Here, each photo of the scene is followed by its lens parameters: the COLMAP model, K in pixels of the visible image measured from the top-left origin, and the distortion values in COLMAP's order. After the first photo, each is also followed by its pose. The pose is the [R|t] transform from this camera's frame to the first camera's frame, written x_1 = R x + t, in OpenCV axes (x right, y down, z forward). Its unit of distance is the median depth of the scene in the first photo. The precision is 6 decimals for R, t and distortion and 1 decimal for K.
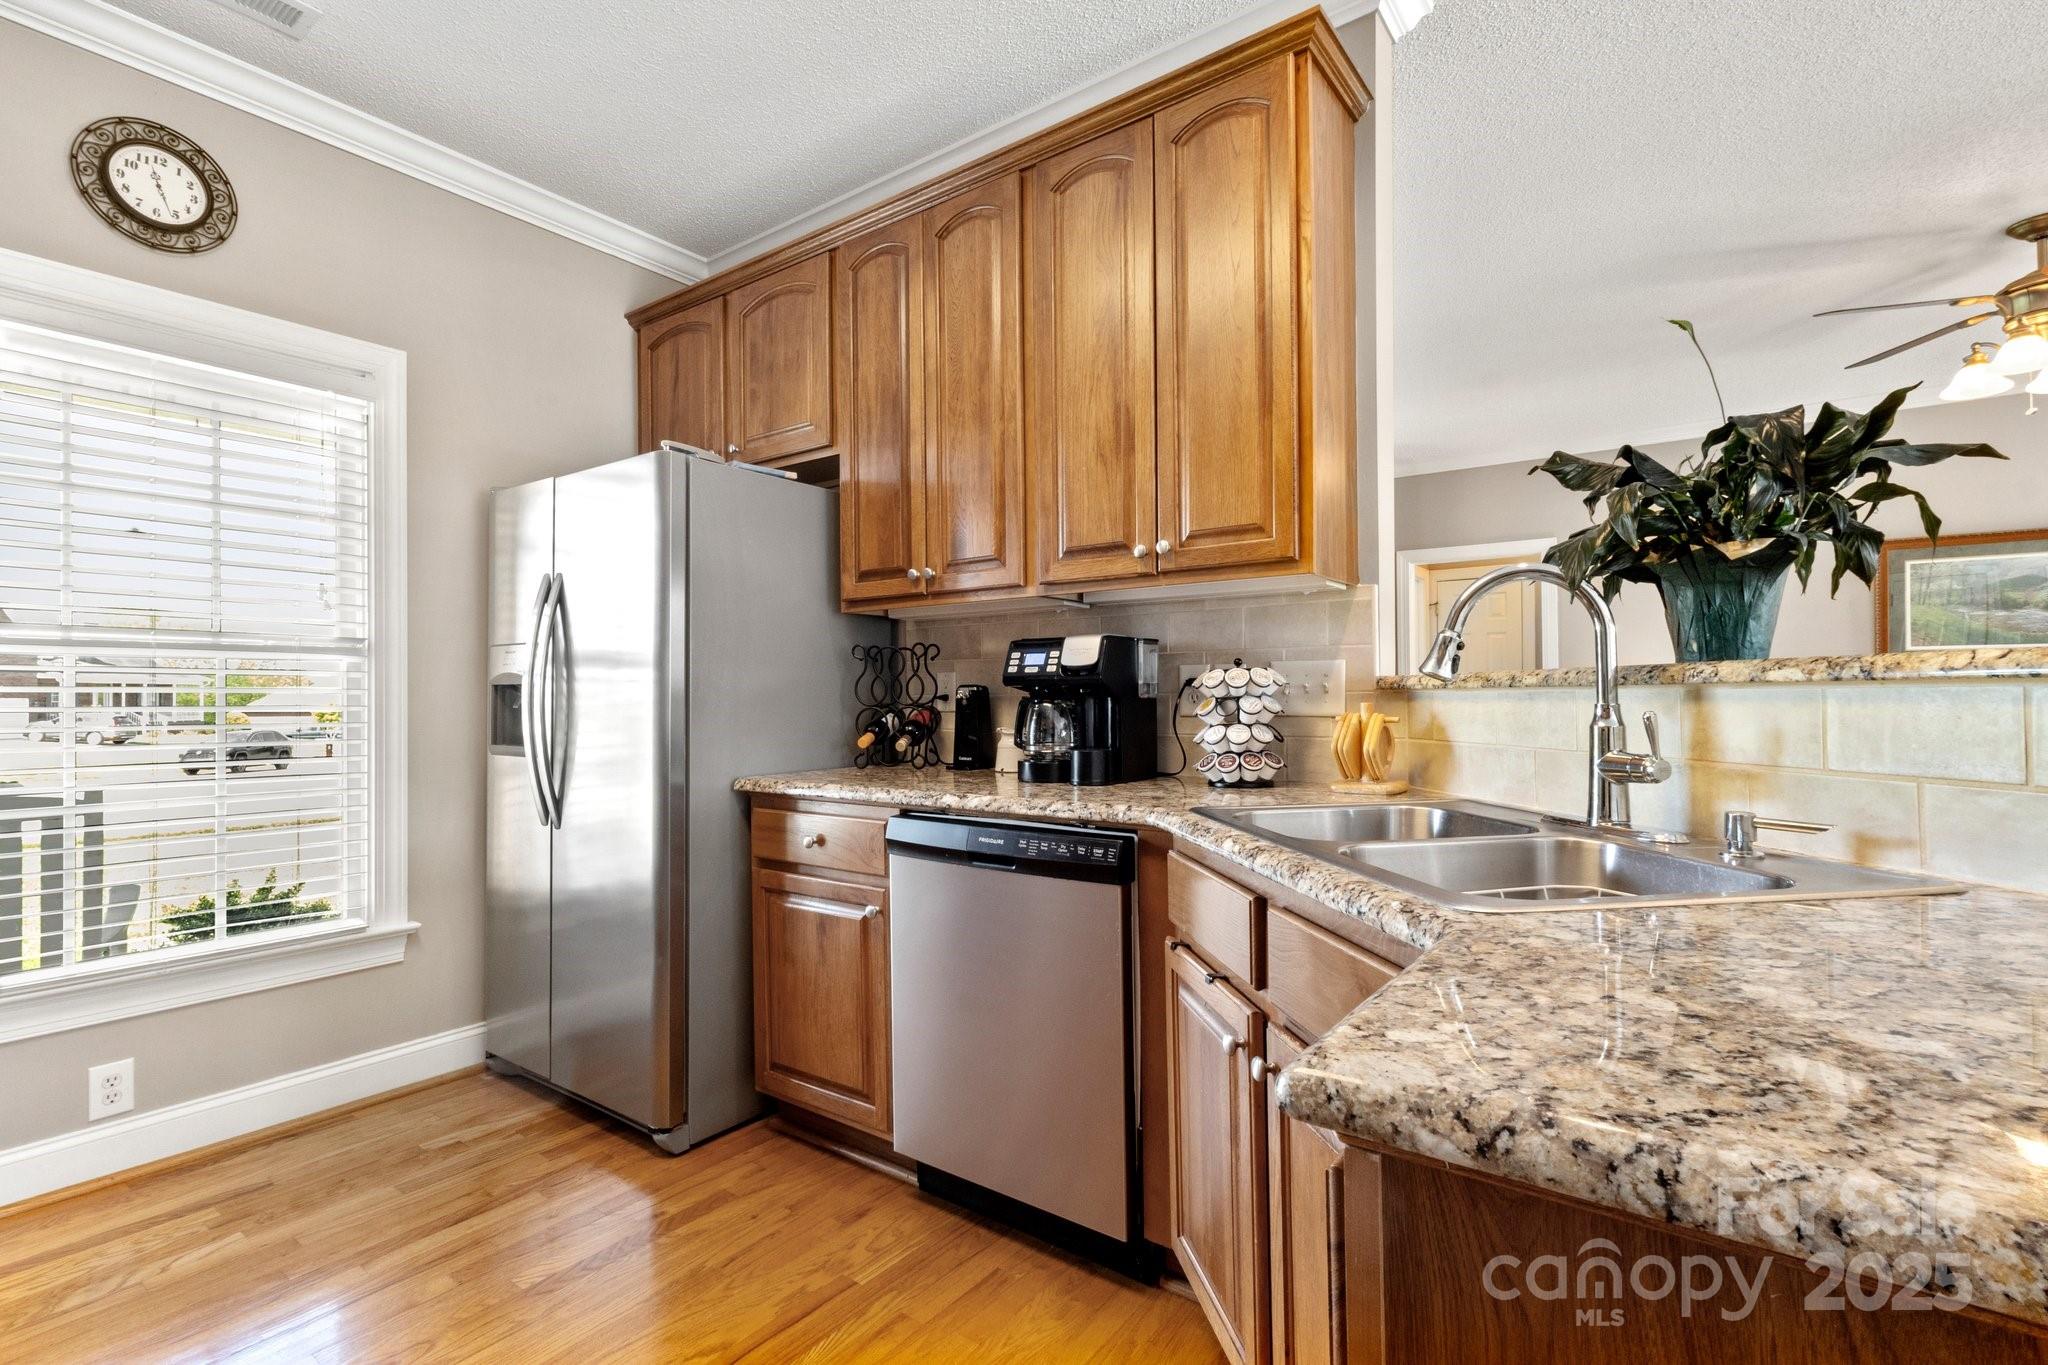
lens RADIAL K [[952.6, 0, 1012.5], [0, 952.6, 683.8], [0, 0, 1]] dist [-0.000852, 0.000217]
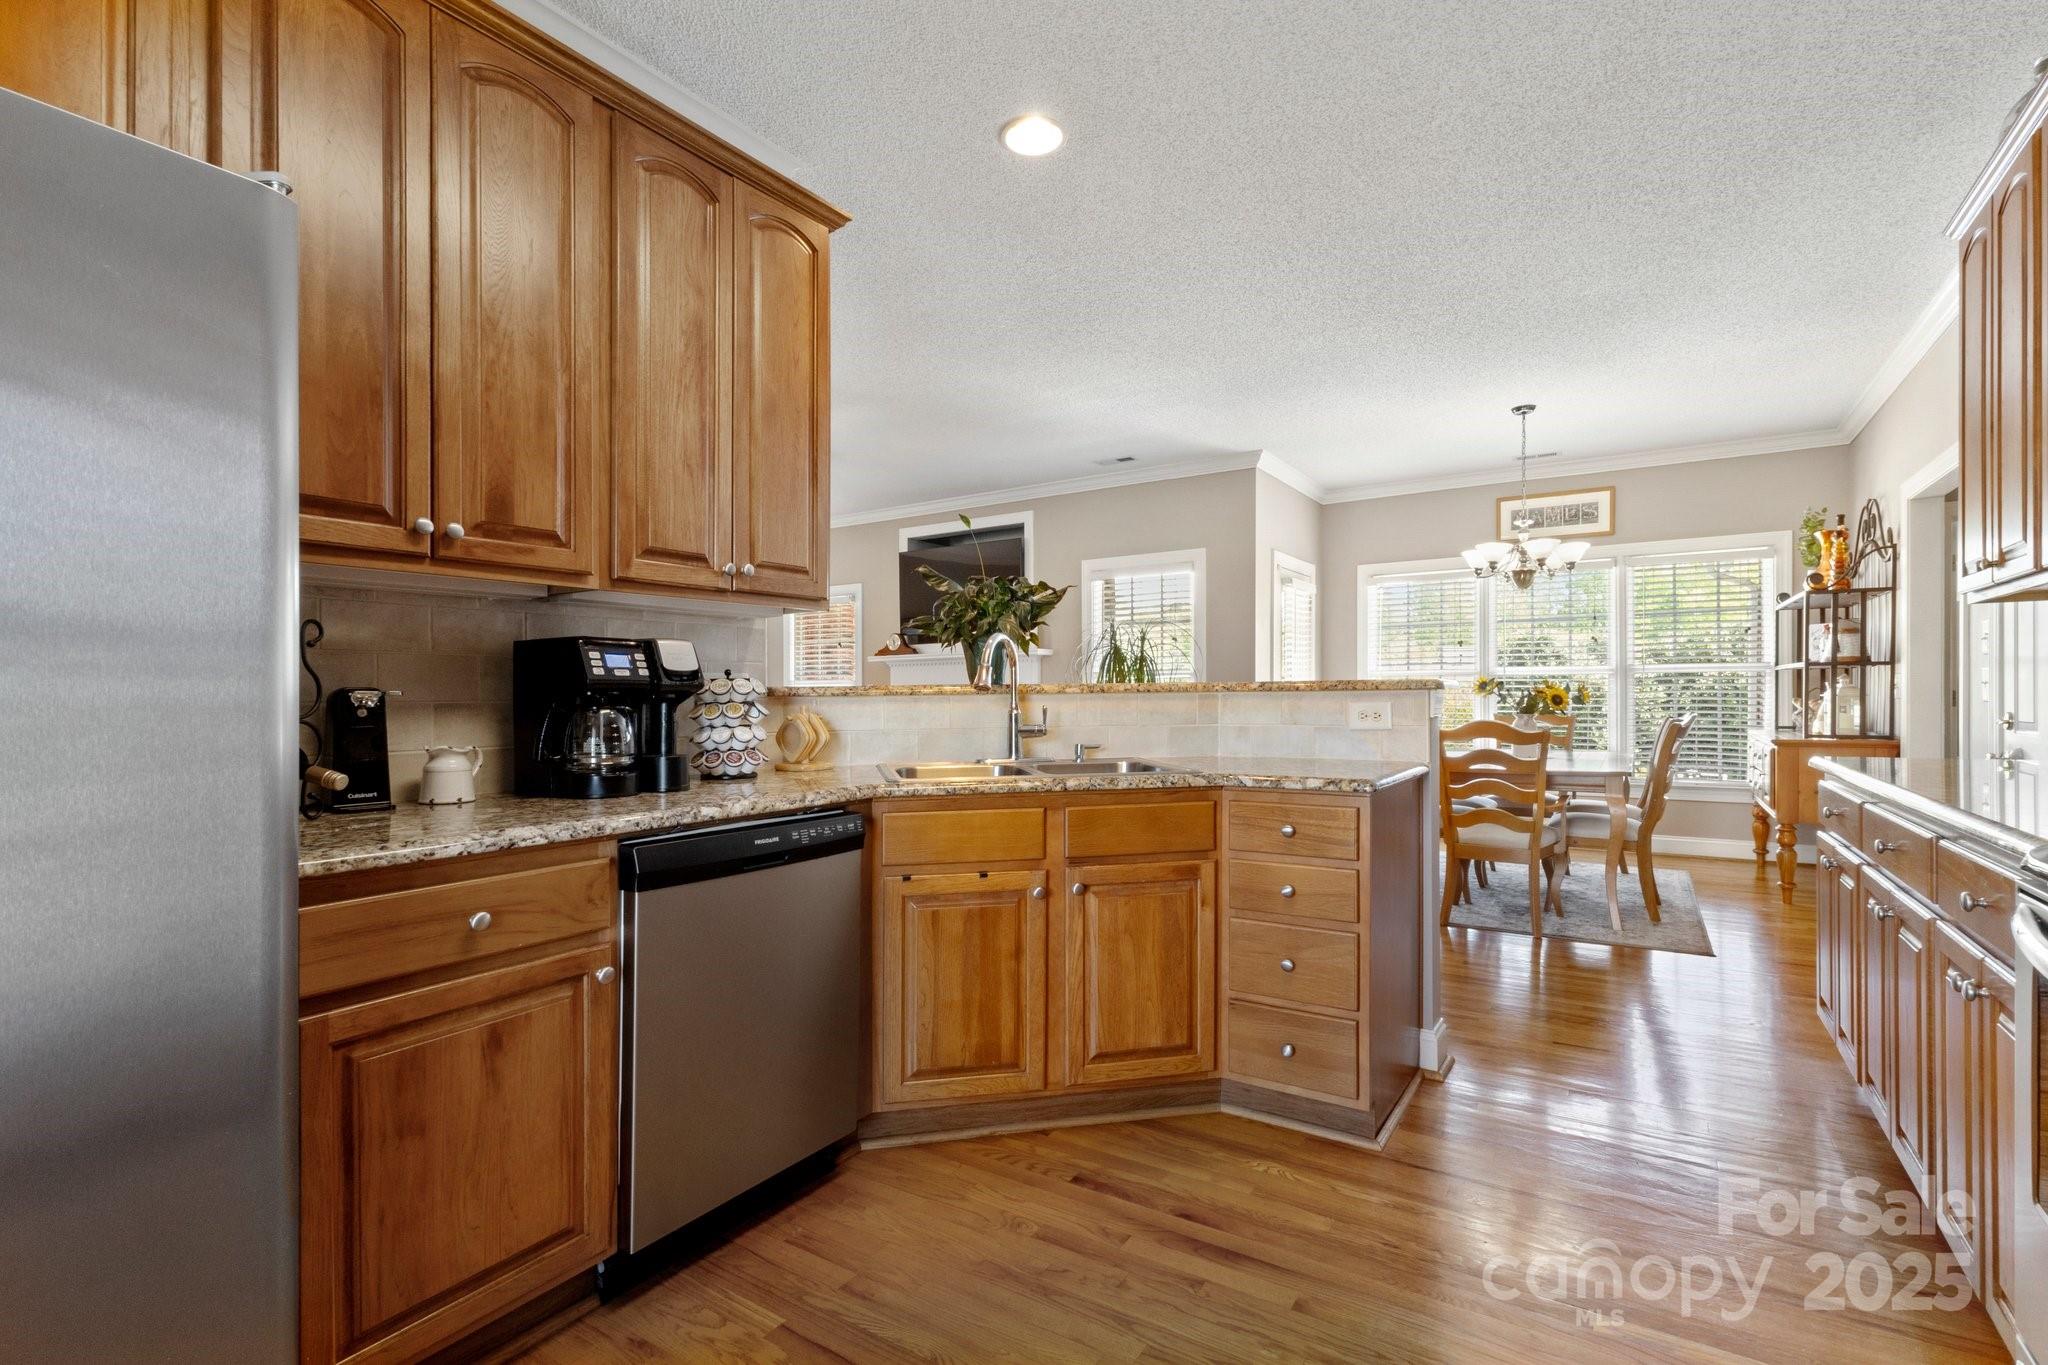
lens RADIAL K [[947.8, 0, 1053.2], [0, 947.8, 704.6], [0, 0, 1]] dist [0.009574, 0.000423]
pose [[-0.083668, -0.002747, 0.996490, -0.826419], [-0.003761, 0.999990, 0.002441, 0.011071], [-0.996487, -0.003543, -0.083678, 0.600546]]
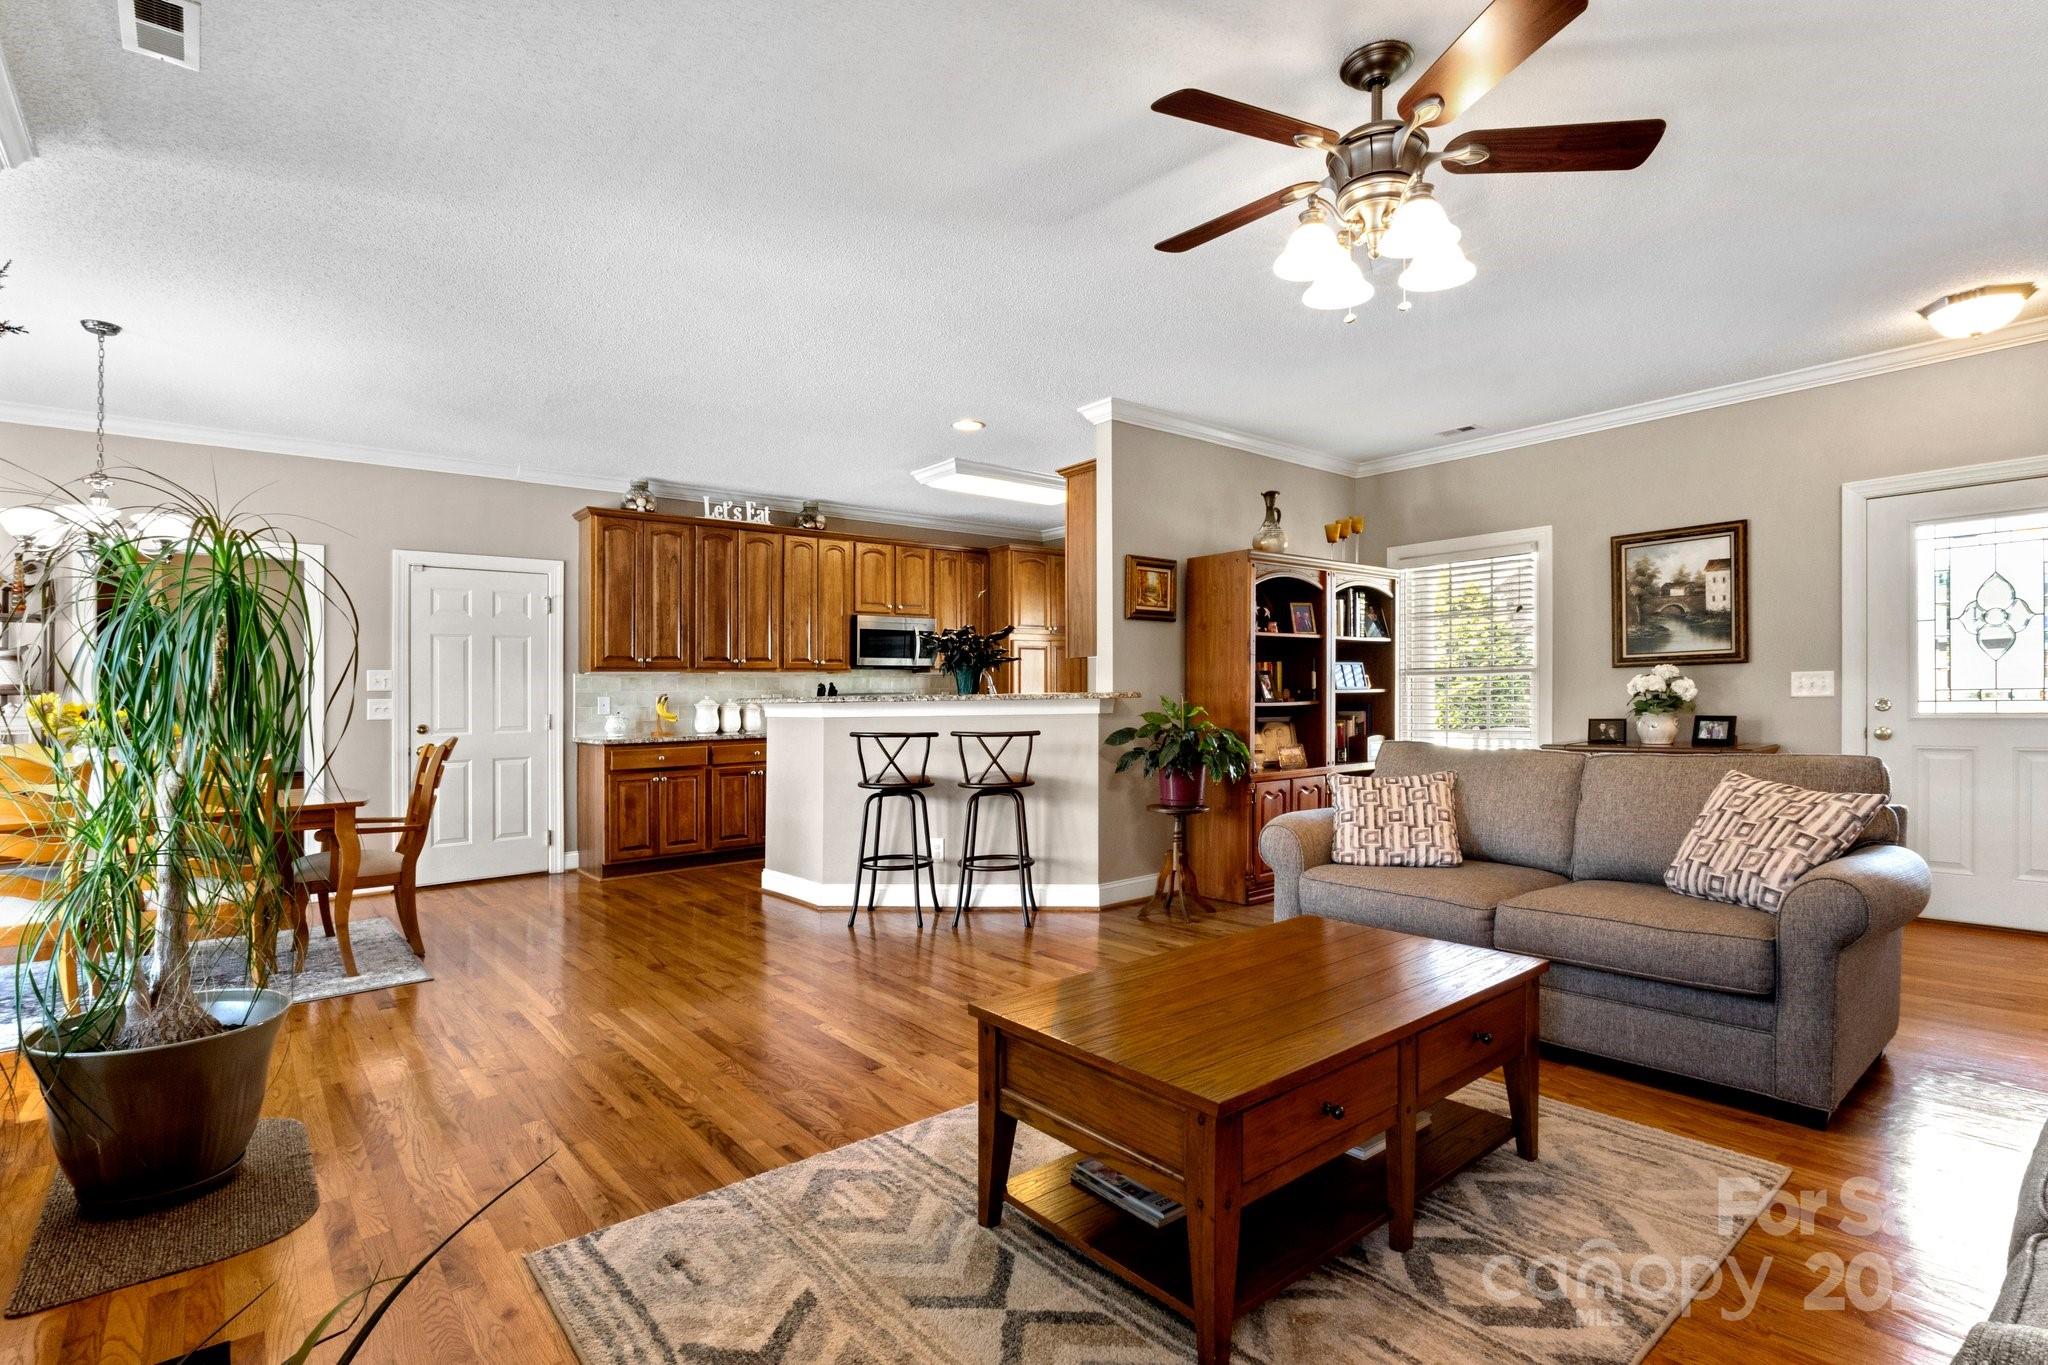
lens RADIAL K [[980.6, 0, 1027.5], [0, 980.6, 695.3], [0, 0, 1]] dist [-0.006438, 0.000798]
pose [[-0.229535, 0.007774, -0.973269, 2.465822], [0.031254, 0.999511, 0.000613, -0.007092], [0.972799, -0.030277, -0.229666, 1.197685]]
